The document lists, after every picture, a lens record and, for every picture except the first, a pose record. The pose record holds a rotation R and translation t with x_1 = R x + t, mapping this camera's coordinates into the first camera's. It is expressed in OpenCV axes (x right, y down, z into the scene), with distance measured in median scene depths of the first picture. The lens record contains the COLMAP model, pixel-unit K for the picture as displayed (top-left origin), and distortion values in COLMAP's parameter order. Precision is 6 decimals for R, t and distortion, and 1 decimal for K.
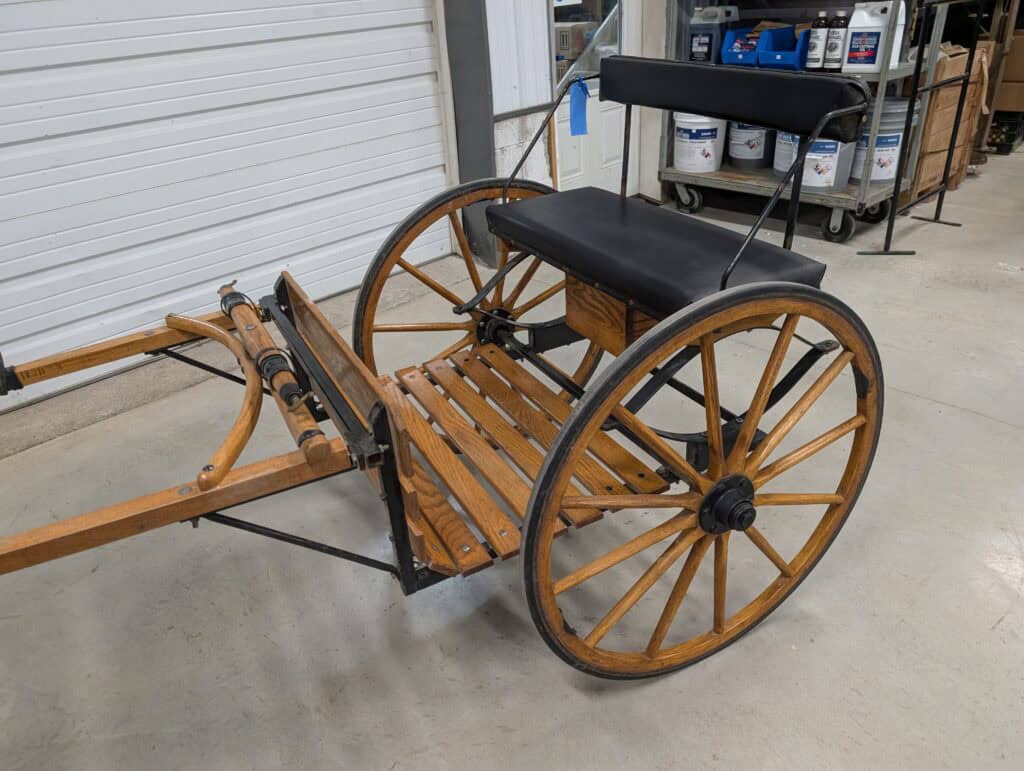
lens RADIAL K [[739.8, 0, 511.0], [0, 739.8, 399.9], [0, 0, 1]] dist [0.042514, -0.044143]
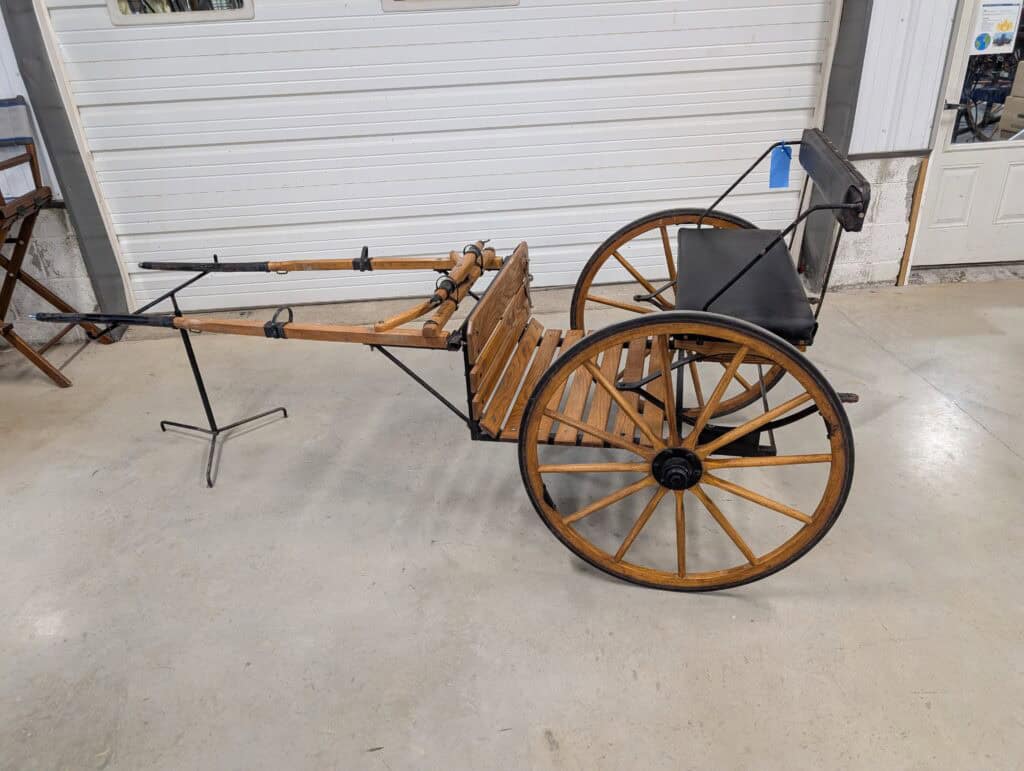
lens RADIAL K [[749.9, 0, 512.9], [0, 749.9, 407.0], [0, 0, 1]] dist [0.002668, 0.000057]
pose [[0.769415, 0.331394, -0.546057, 0.610284], [-0.321334, 0.939649, 0.117488, -0.023973], [0.552037, 0.085069, 0.829469, -0.254124]]
